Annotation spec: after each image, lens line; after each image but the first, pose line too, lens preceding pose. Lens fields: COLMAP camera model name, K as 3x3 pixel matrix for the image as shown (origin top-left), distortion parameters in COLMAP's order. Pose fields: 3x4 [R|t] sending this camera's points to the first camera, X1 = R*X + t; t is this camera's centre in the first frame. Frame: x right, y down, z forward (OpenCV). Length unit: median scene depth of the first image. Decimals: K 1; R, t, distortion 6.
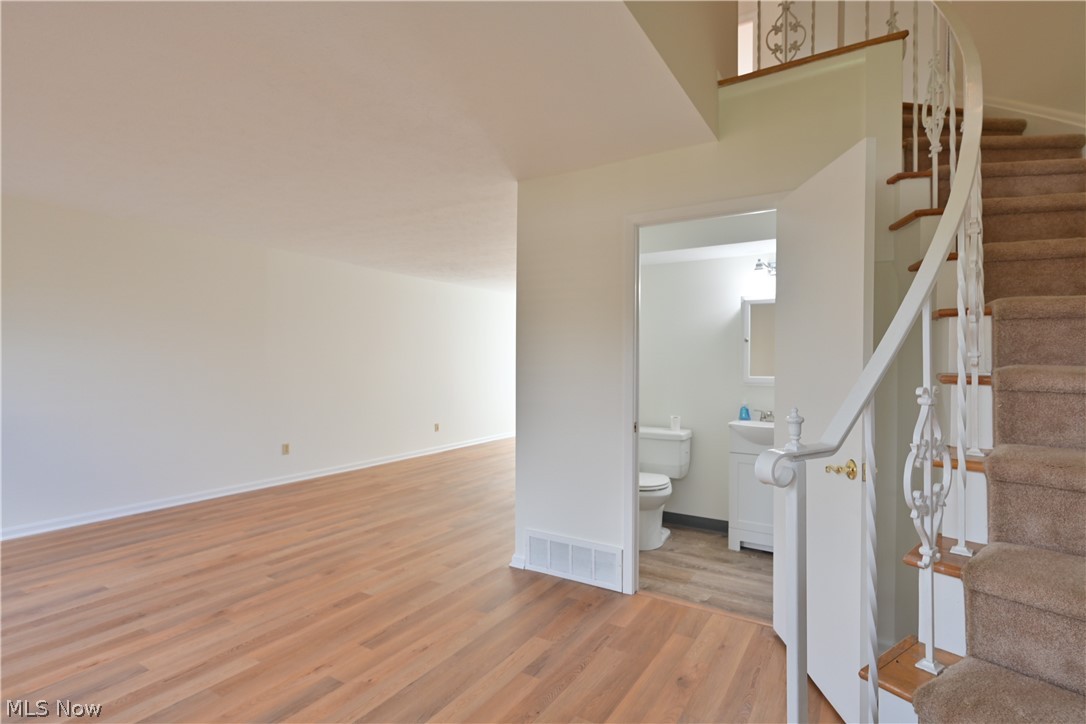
lens RADIAL K [[533.2, 0, 543.5], [0, 533.2, 365.8], [0, 0, 1]] dist [-0.003367, 0.000146]
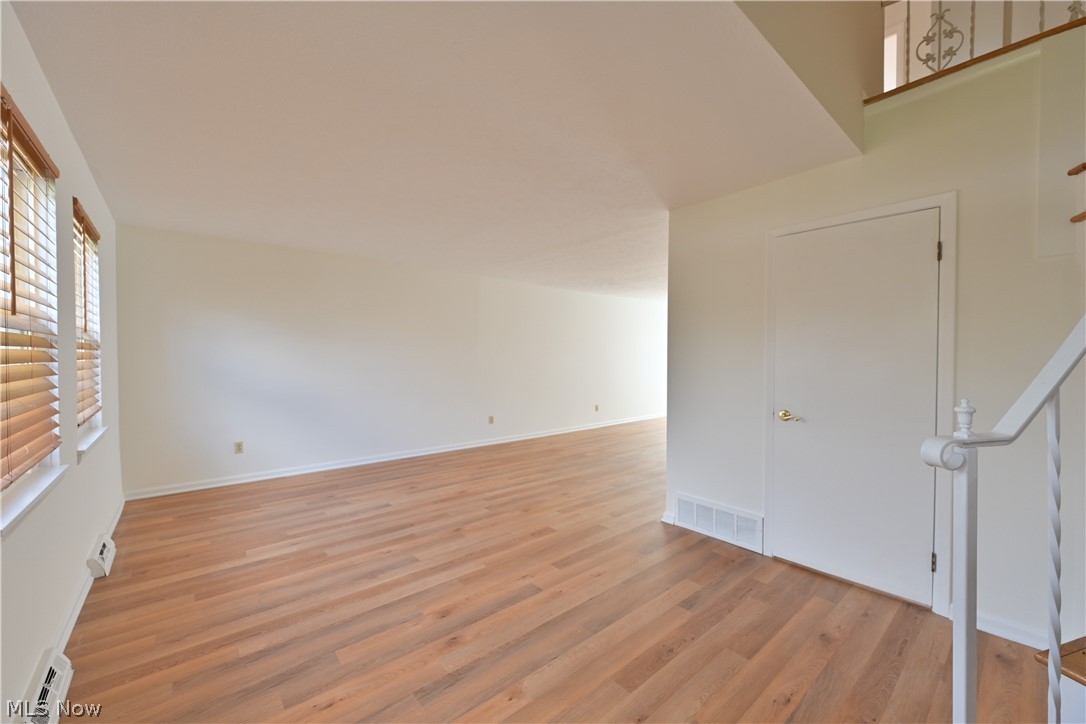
lens RADIAL K [[424.6, 0, 543.7], [0, 424.6, 363.7], [0, 0, 1]] dist [-0.002282, -0.000208]
pose [[0.952649, 0.003407, -0.304052, -0.032592], [-0.000816, 0.999962, 0.008650, -0.000388], [0.304070, -0.007992, 0.952616, -0.034105]]
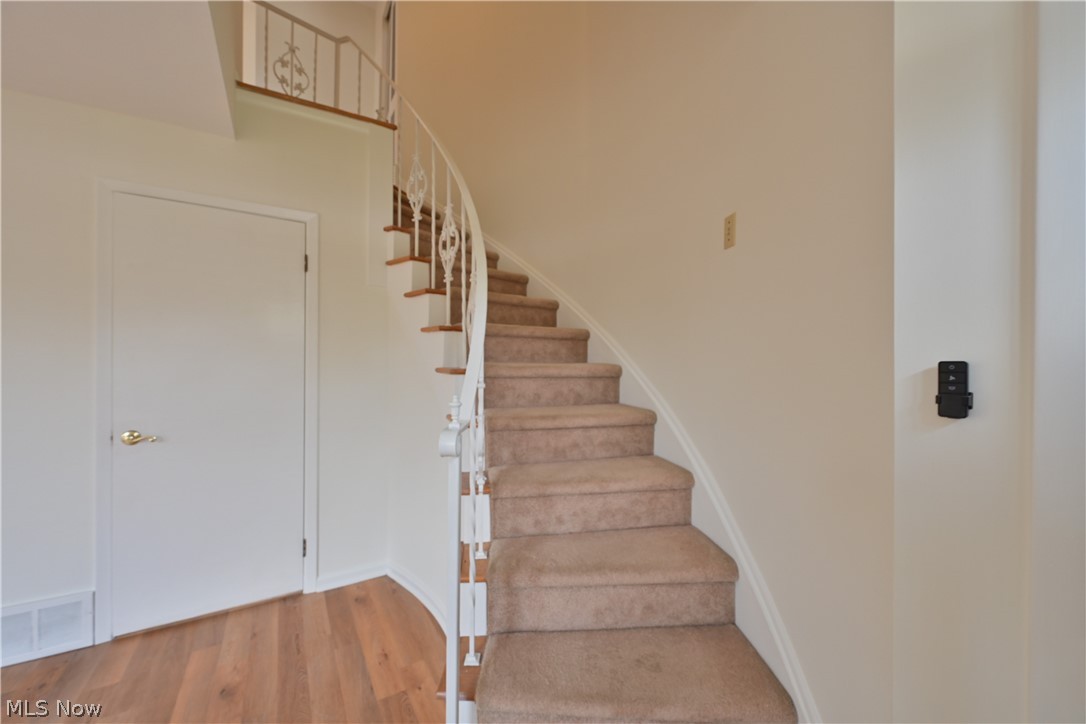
lens RADIAL K [[424.6, 0, 547.6], [0, 424.6, 363.6], [0, 0, 1]] dist [-0.002282, -0.000208]
pose [[0.448278, -0.005068, 0.893880, -0.130094], [0.001537, 0.999987, 0.004899, -0.001749], [-0.893893, -0.000822, 0.448280, 0.115214]]
